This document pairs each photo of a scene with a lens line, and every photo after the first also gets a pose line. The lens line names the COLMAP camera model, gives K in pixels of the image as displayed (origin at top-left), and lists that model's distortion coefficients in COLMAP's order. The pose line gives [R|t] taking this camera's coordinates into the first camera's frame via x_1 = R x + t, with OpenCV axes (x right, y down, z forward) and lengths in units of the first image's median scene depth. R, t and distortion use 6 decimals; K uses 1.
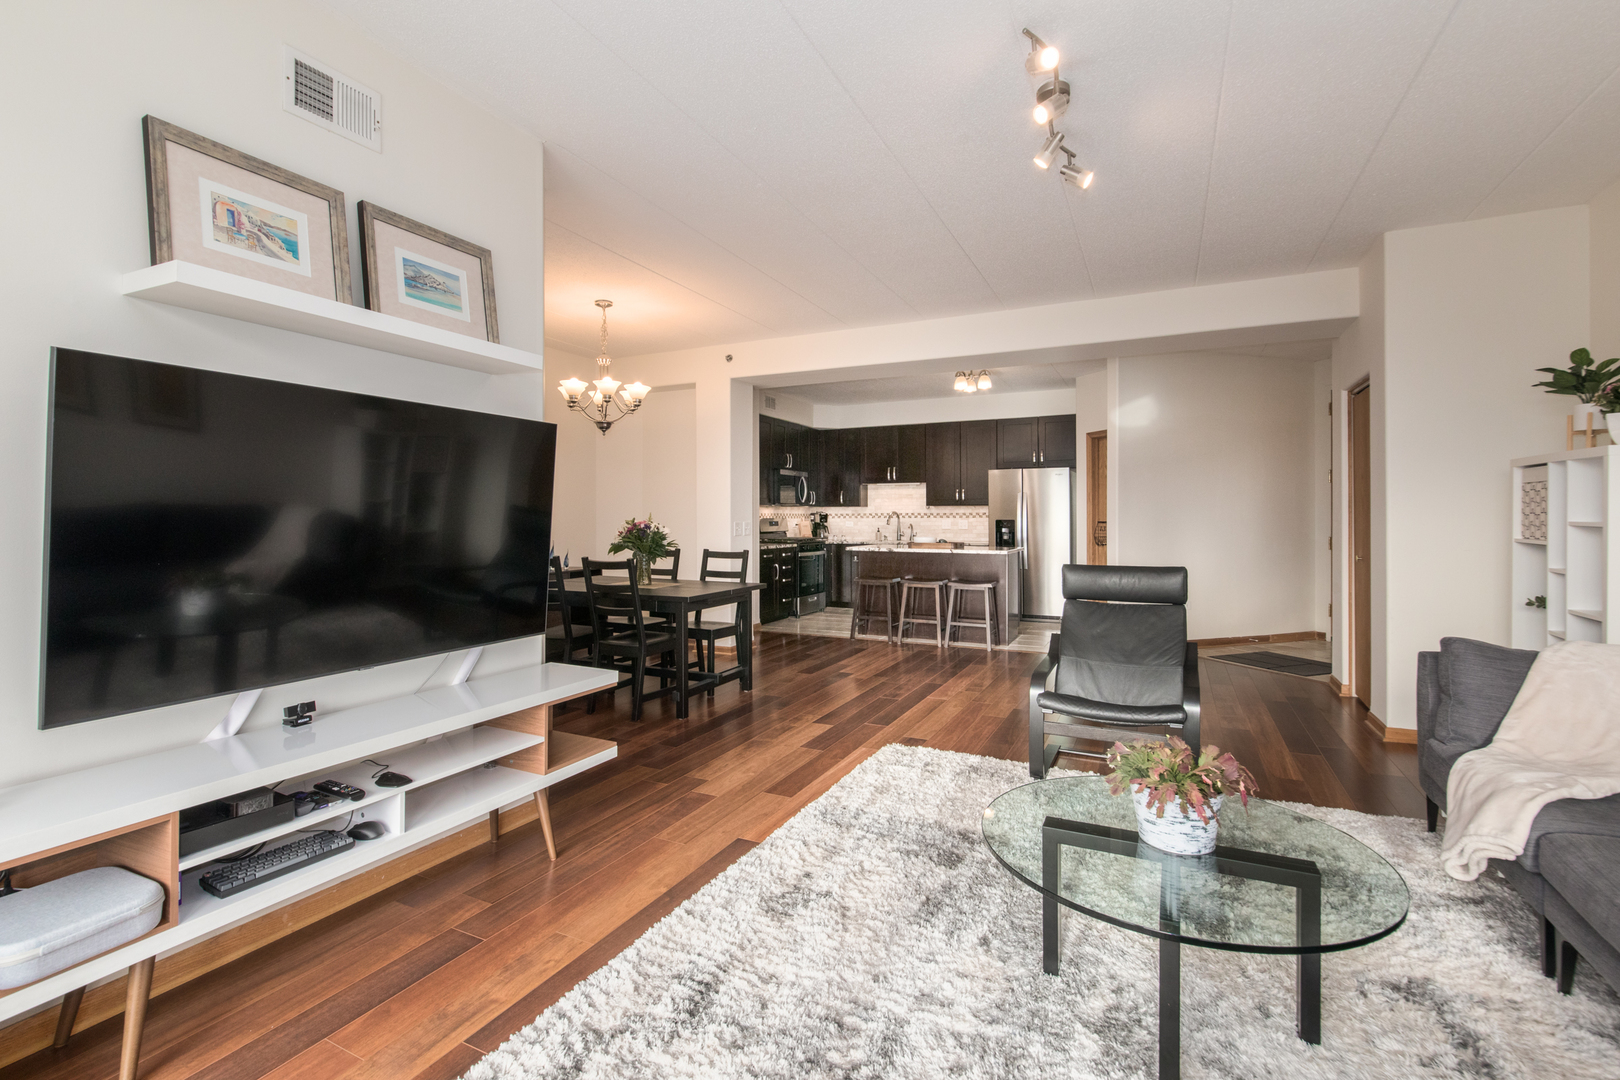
lens RADIAL K [[690.2, 0, 805.3], [0, 690.2, 537.0], [0, 0, 1]] dist [0.000774, 0.000005]
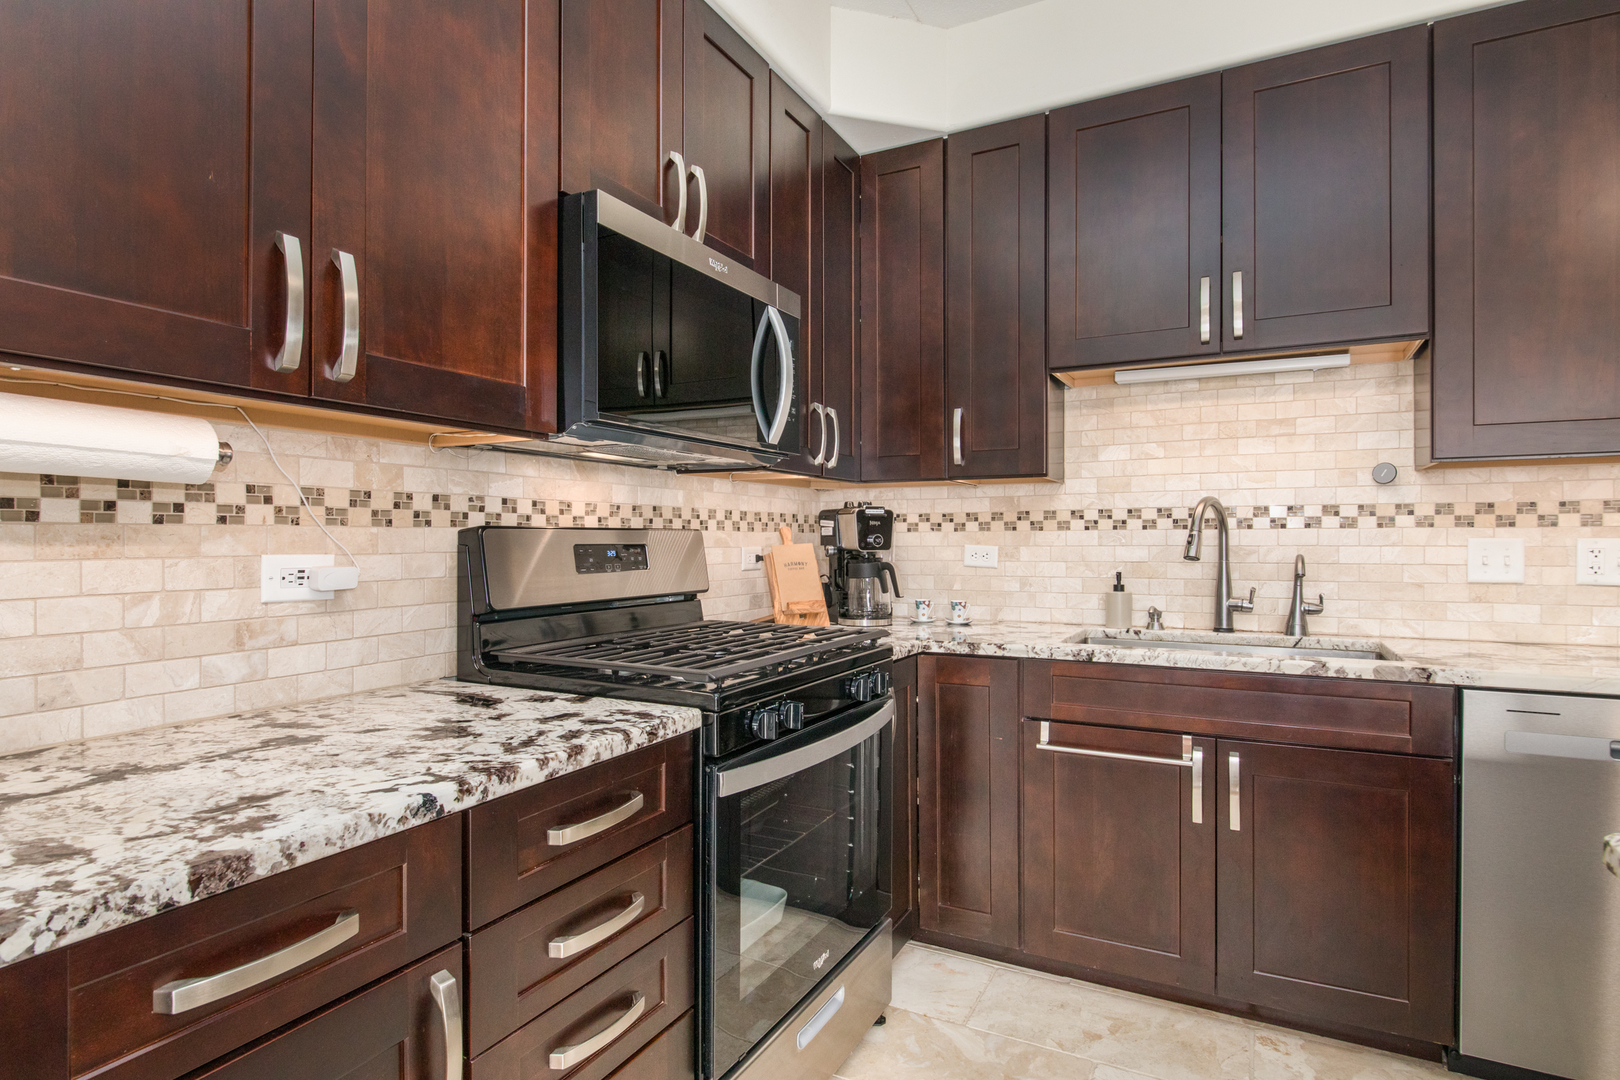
lens RADIAL K [[838.6, 0, 805.3], [0, 838.6, 543.5], [0, 0, 1]] dist [-0.010000, -0.001472]
pose [[0.999365, -0.001550, -0.035603, 0.013650], [0.000857, 0.999810, -0.019486, -0.018411], [0.035626, 0.019443, 0.999176, 0.748868]]
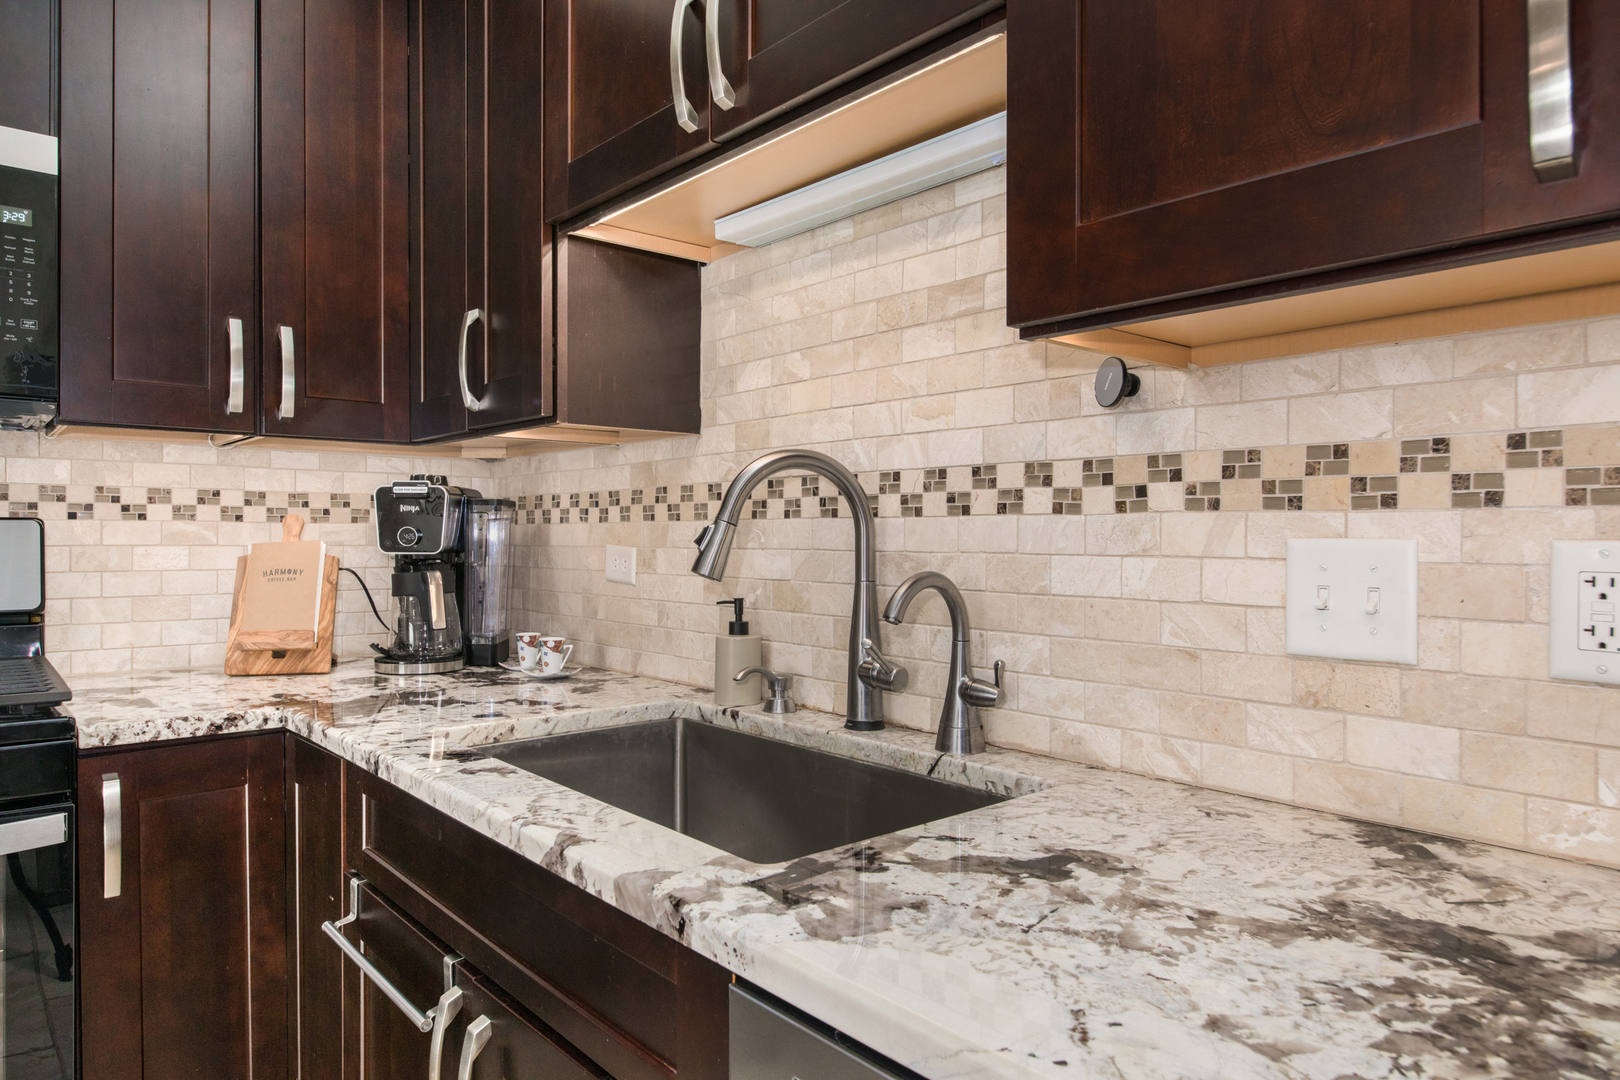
lens RADIAL K [[1007.6, 0, 801.3], [0, 1007.6, 537.4], [0, 0, 1]] dist [-0.002917, -0.001562]
pose [[0.925086, 0.004436, -0.379732, 0.189781], [-0.013019, 0.999714, -0.020038, -0.021677], [0.379535, 0.023481, 0.924879, 0.872730]]
